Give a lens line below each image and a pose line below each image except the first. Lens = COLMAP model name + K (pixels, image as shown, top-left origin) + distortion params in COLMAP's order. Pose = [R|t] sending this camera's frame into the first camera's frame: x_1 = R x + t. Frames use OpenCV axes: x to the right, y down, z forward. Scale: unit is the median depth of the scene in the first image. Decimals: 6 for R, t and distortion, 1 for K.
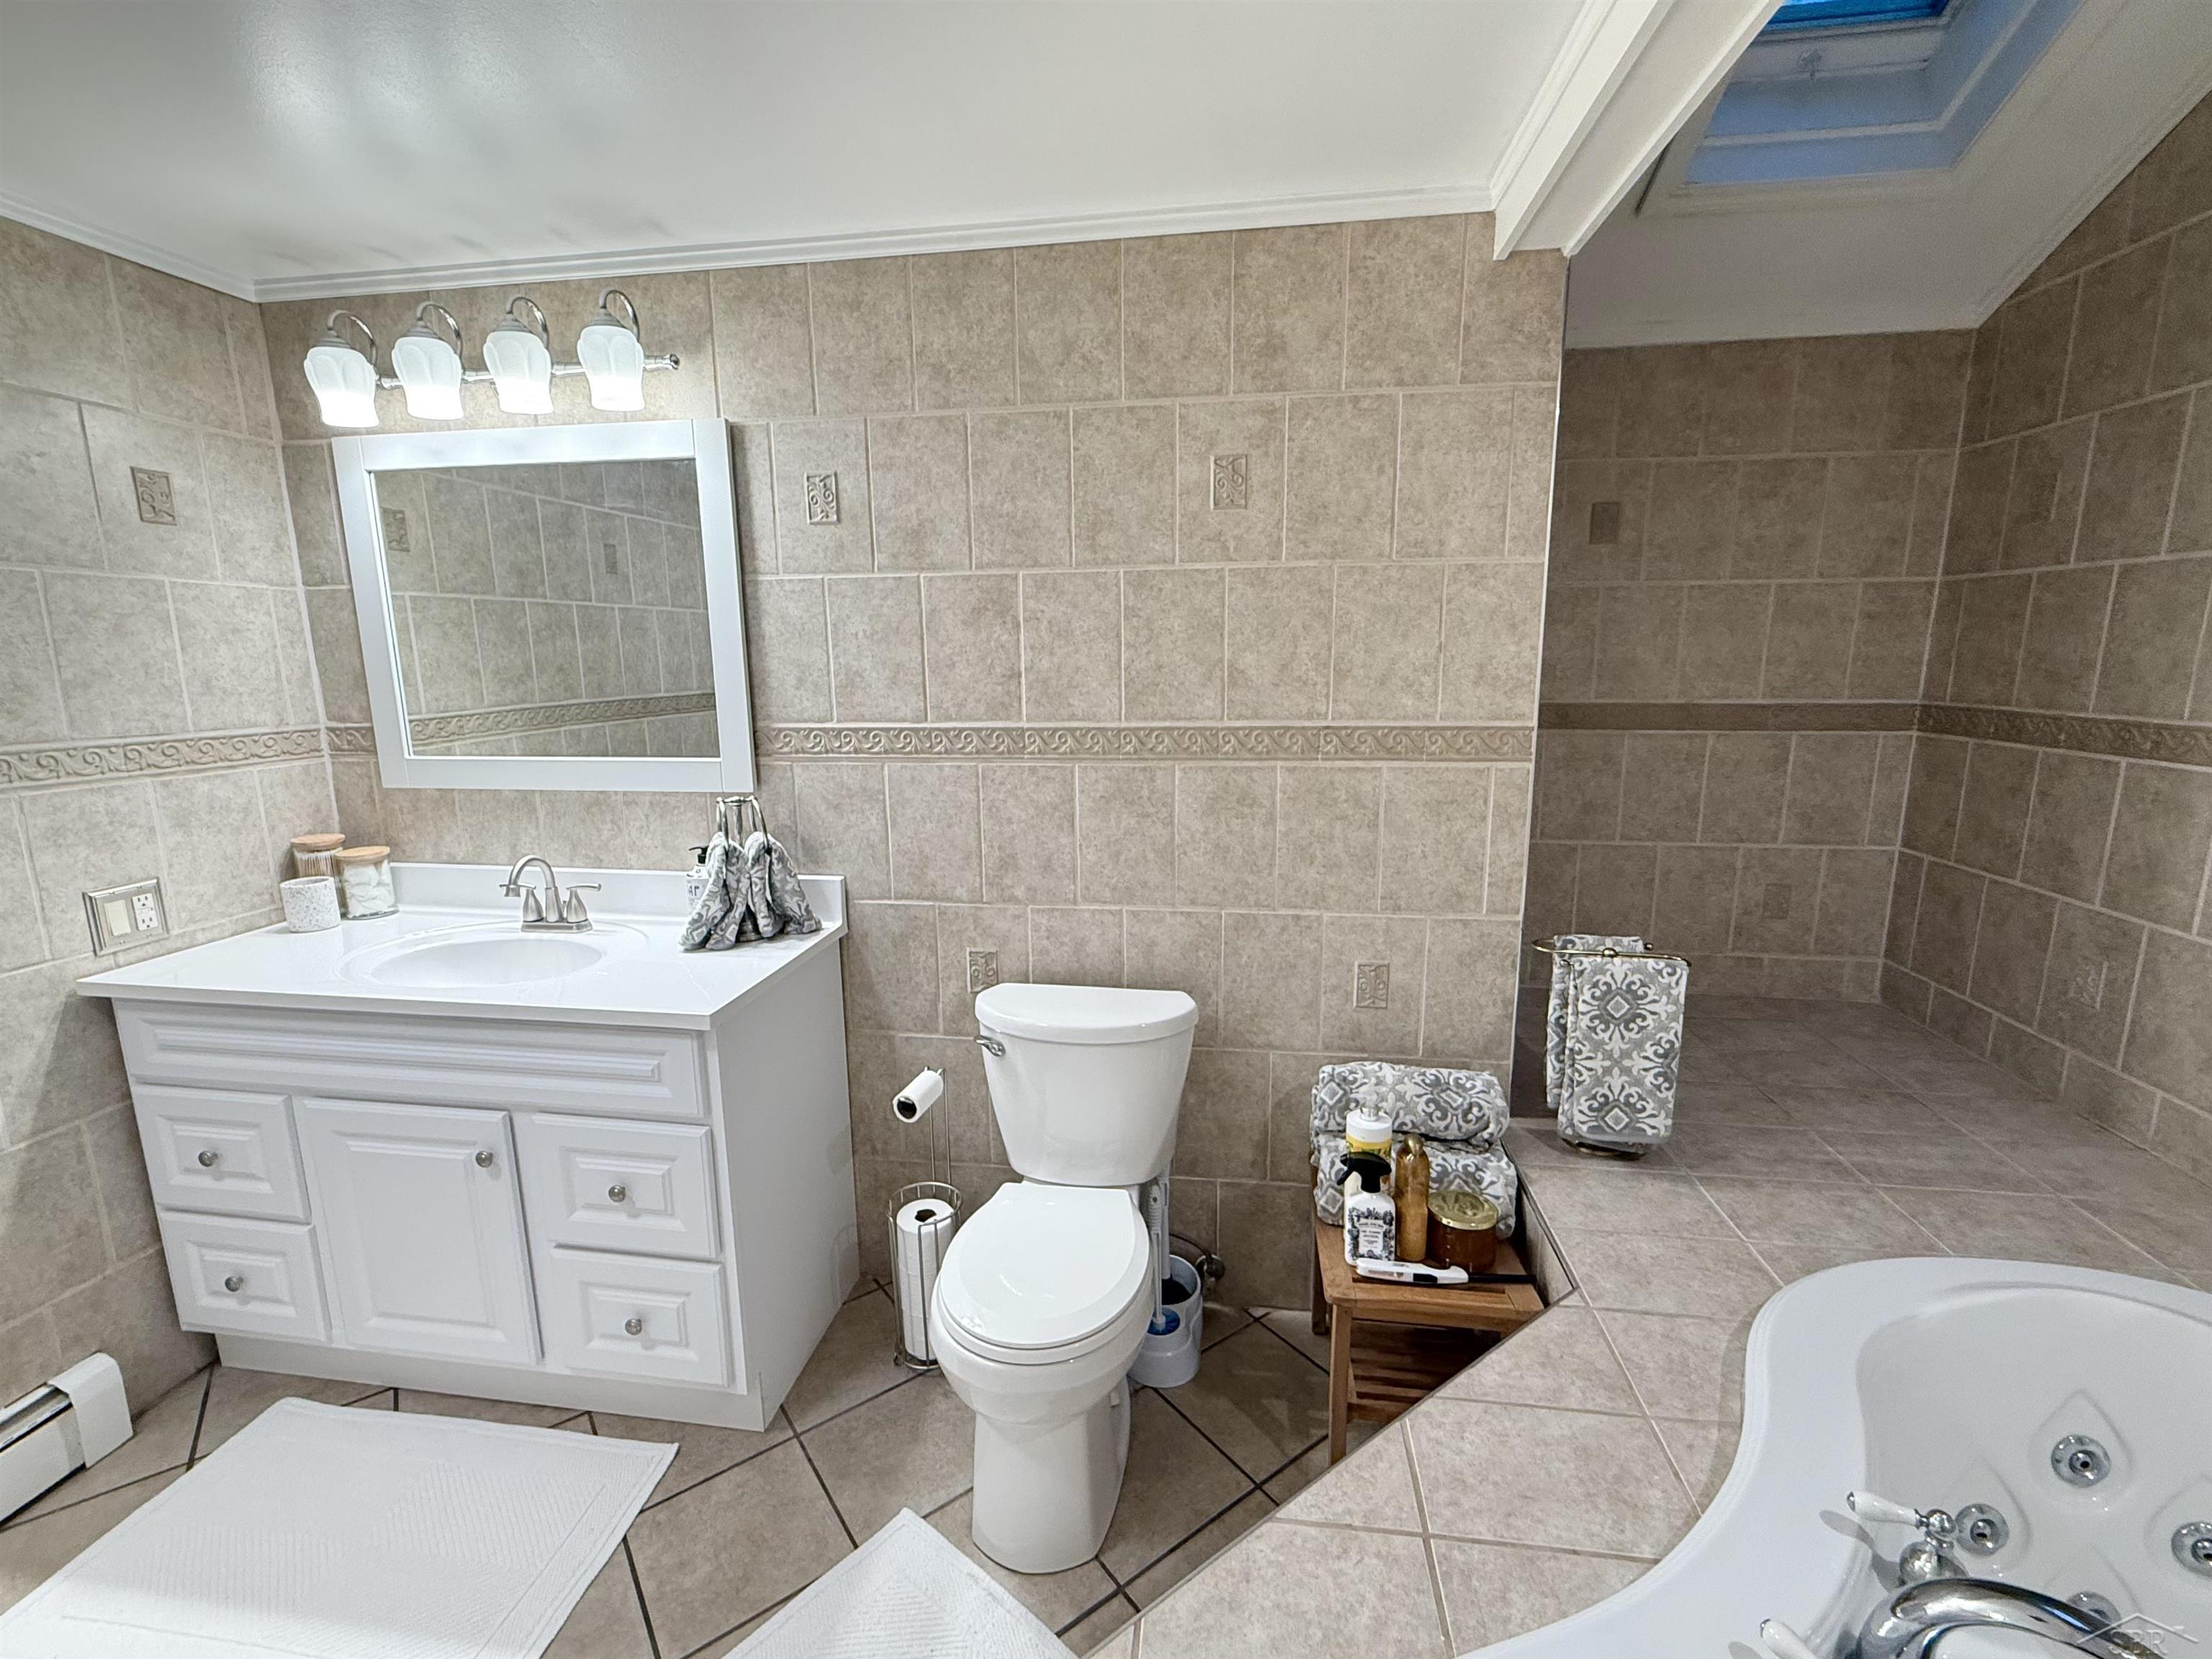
lens RADIAL K [[967.6, 0, 1105.9], [0, 967.6, 831.0], [0, 0, 1]] dist [-0.000438, -0.001230]
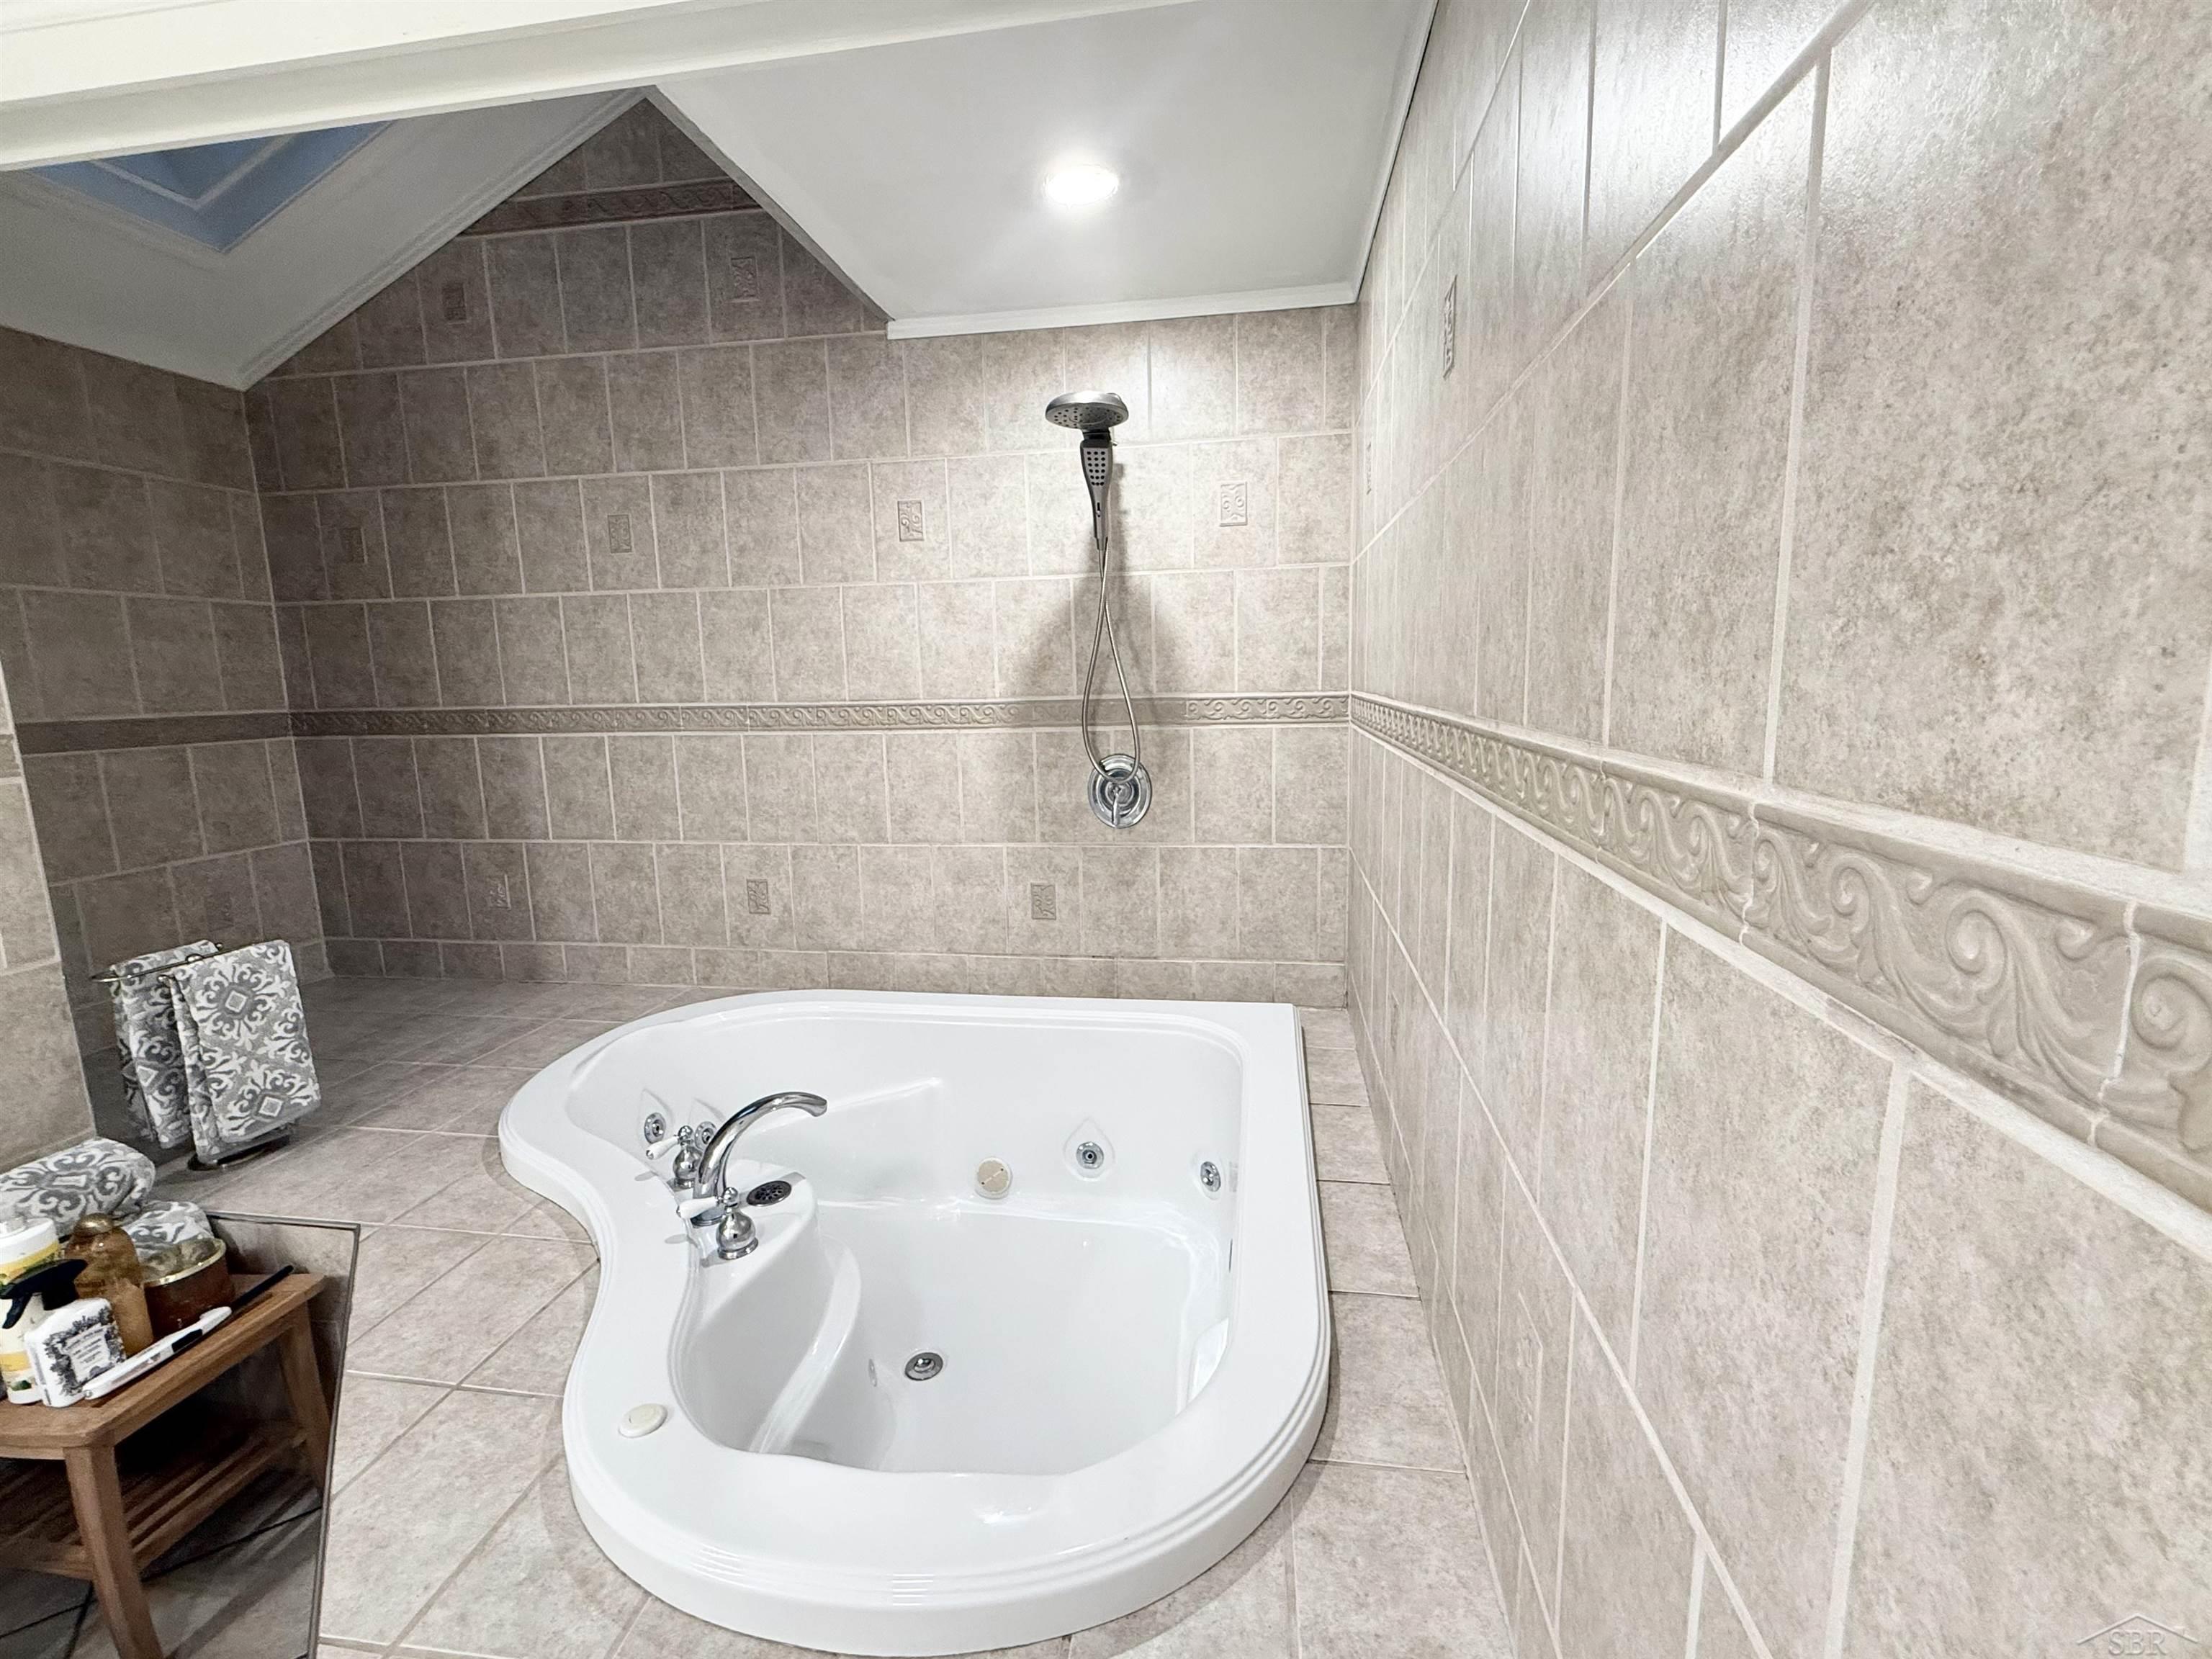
lens RADIAL K [[967.6, 0, 1108.5], [0, 967.6, 826.0], [0, 0, 1]] dist [-0.000438, -0.001230]
pose [[0.015088, -0.148079, 0.988860, -0.405242], [0.204252, 0.968576, 0.141925, 0.047150], [-0.978802, 0.199835, 0.044860, 0.035494]]
